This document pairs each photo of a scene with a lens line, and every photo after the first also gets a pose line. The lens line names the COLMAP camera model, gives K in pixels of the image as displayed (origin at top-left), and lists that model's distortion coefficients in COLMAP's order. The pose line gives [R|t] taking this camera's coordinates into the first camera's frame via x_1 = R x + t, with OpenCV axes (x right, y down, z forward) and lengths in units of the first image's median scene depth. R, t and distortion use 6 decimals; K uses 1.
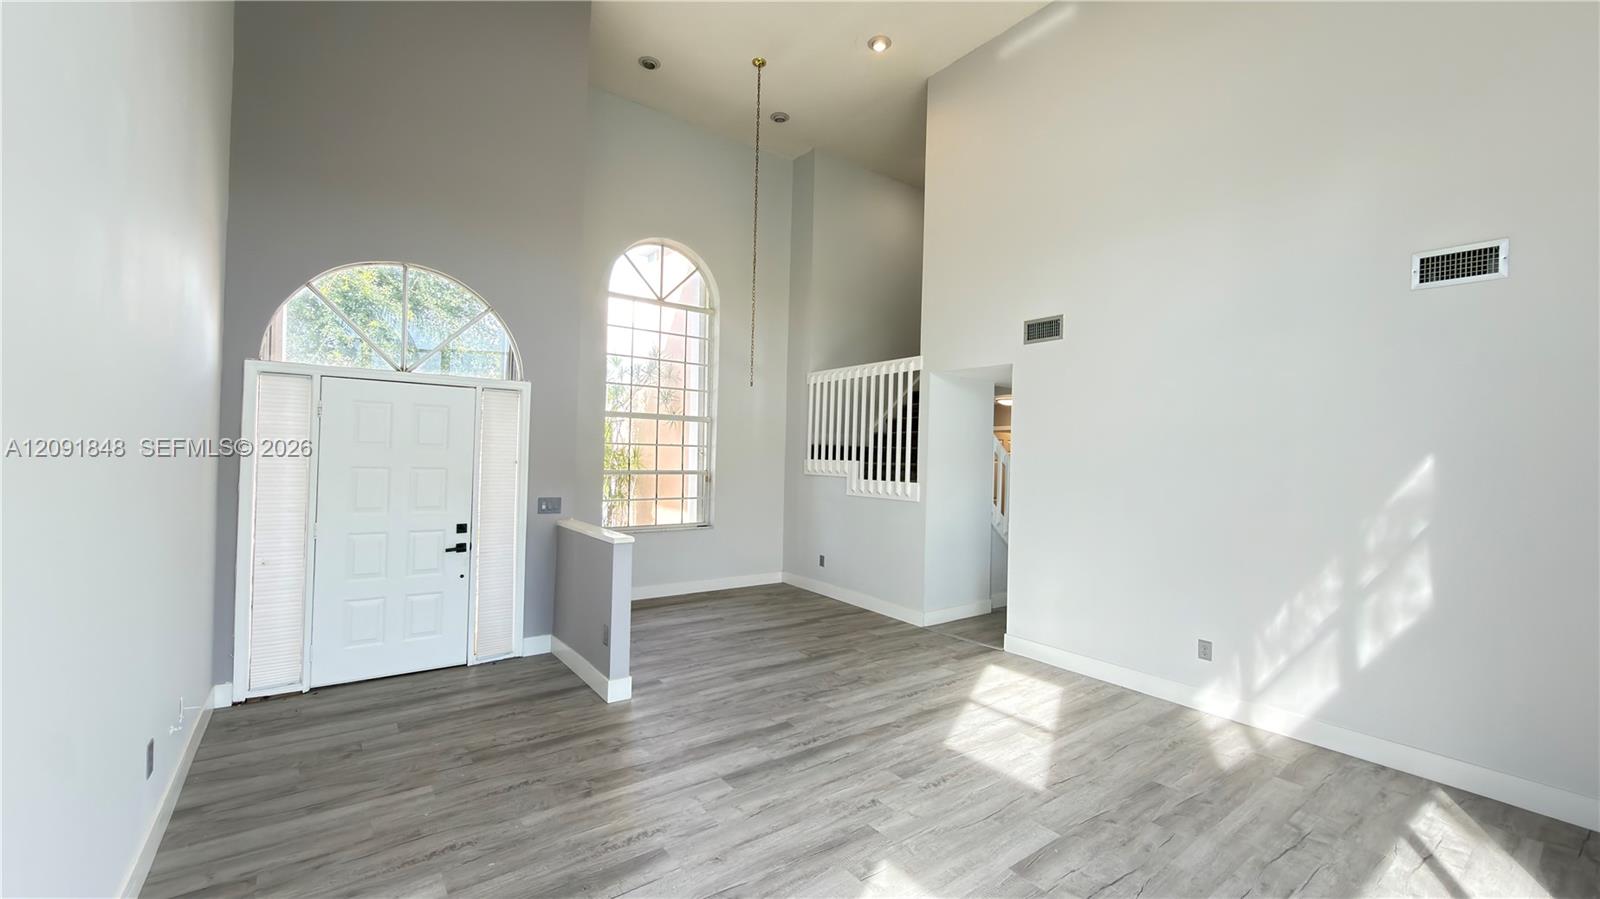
lens RADIAL K [[638.8, 0, 801.8], [0, 638.8, 449.0], [0, 0, 1]] dist [0.001191, -0.000221]
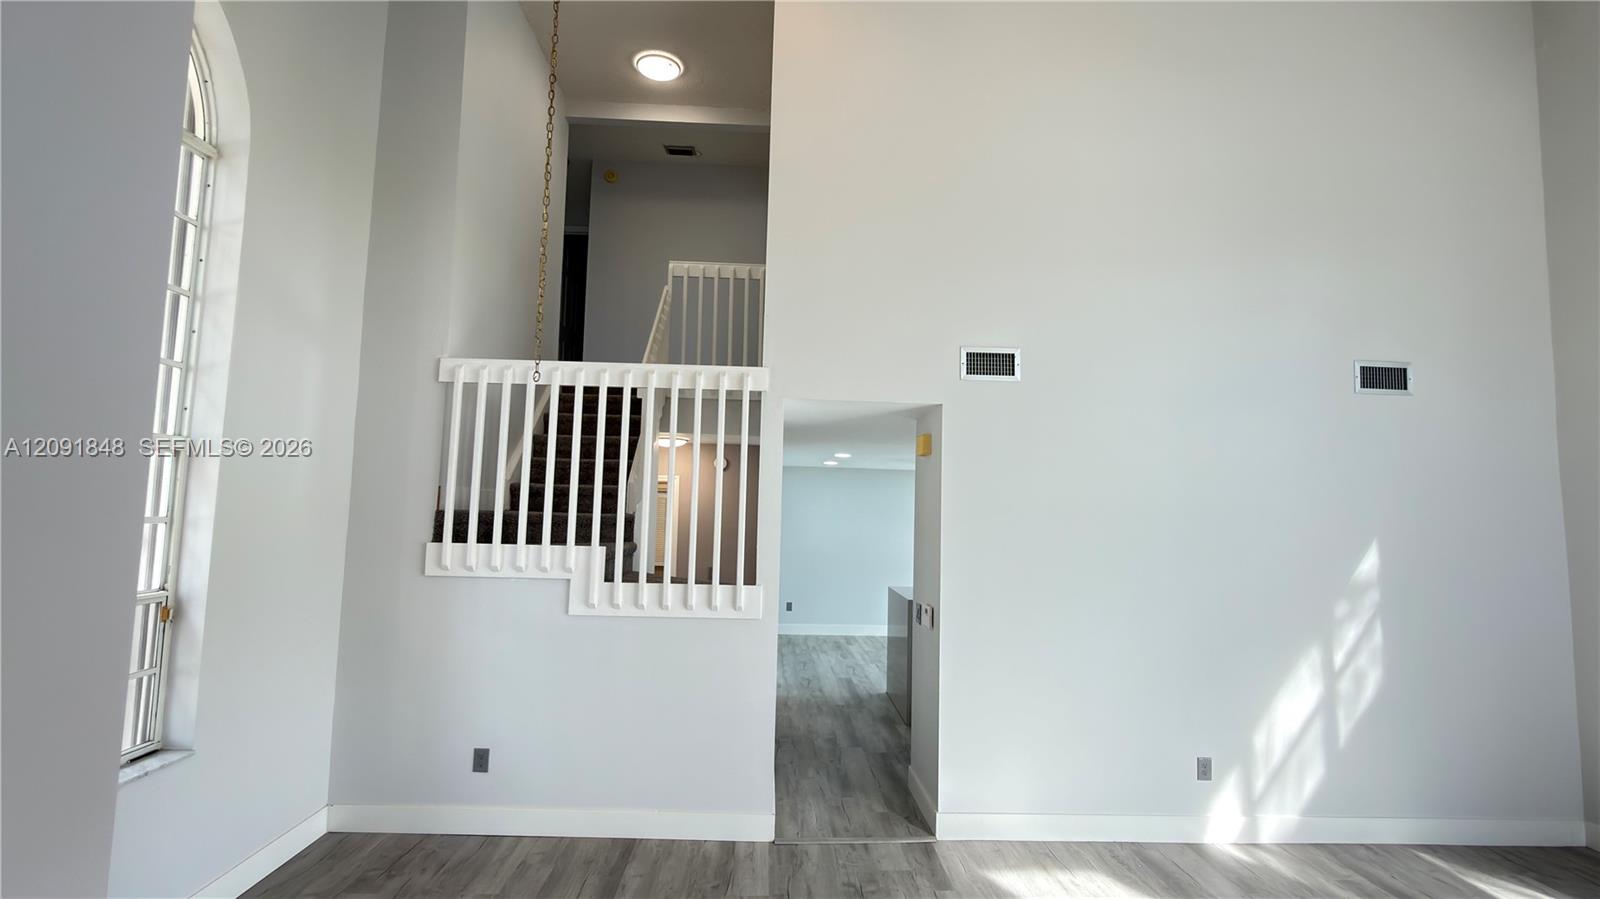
lens RADIAL K [[738.0, 0, 801.3], [0, 738.0, 452.8], [0, 0, 1]] dist [0.001417, -0.000569]
pose [[0.565751, 0.054261, 0.822789, -0.550205], [-0.020108, 0.998444, -0.052019, -0.051741], [-0.824331, 0.012885, 0.565962, 0.928188]]
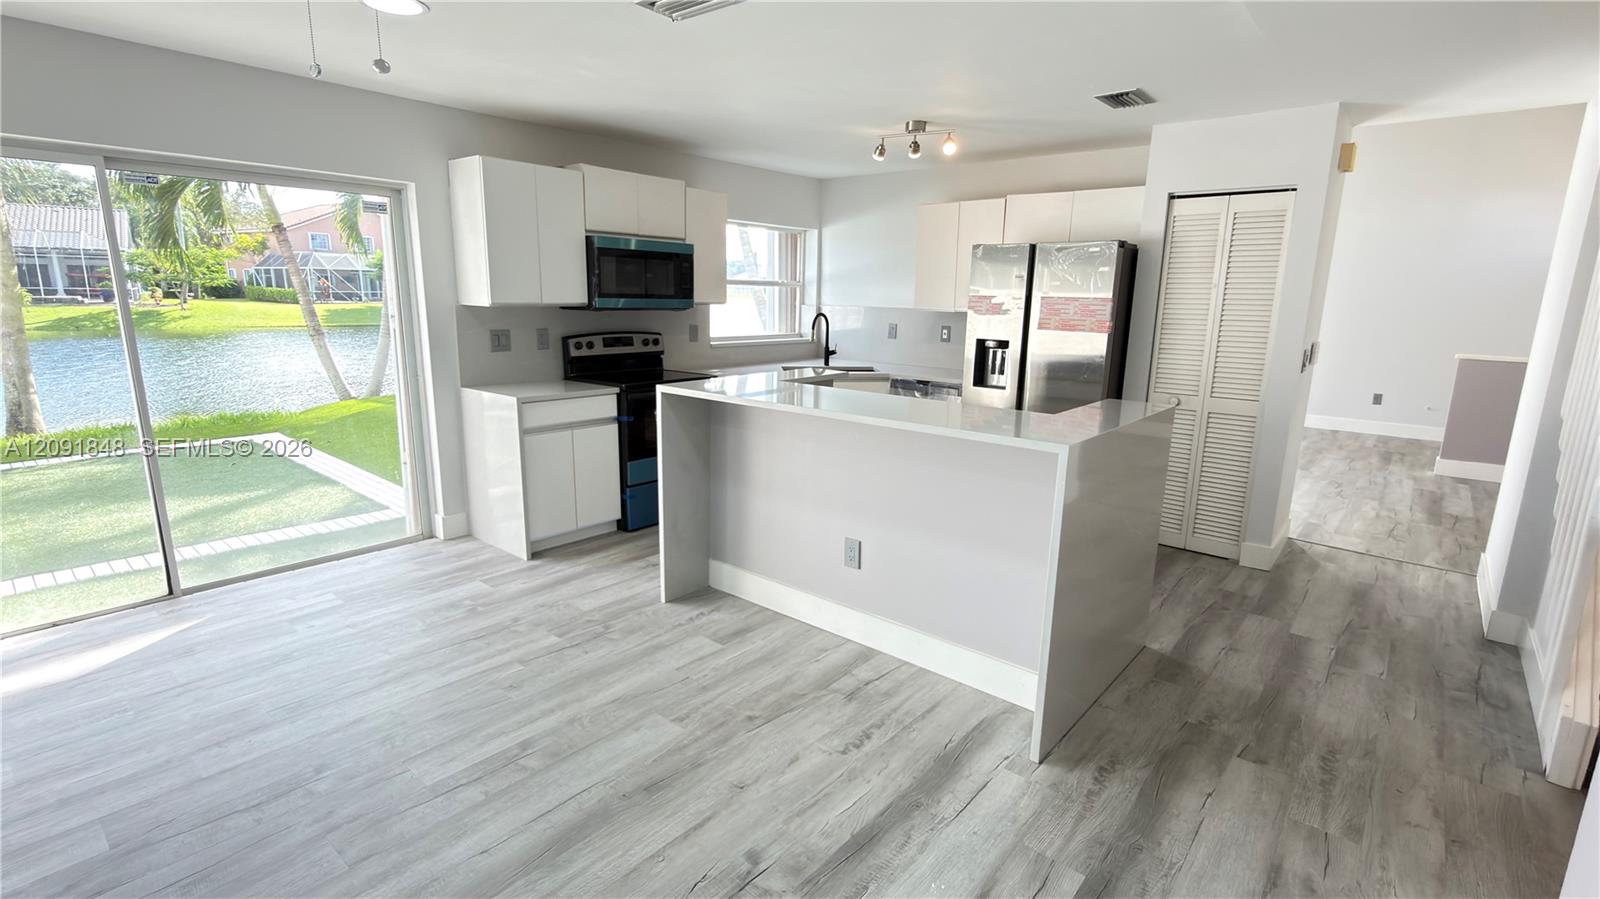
lens RADIAL K [[738.0, 0, 800.5], [0, 738.0, 451.4], [0, 0, 1]] dist [0.001417, -0.000569]
pose [[-0.975051, 0.009810, -0.221763, 1.444948], [-0.034041, 0.980599, 0.193047, 0.092012], [0.219354, 0.195780, -0.955800, 2.286511]]
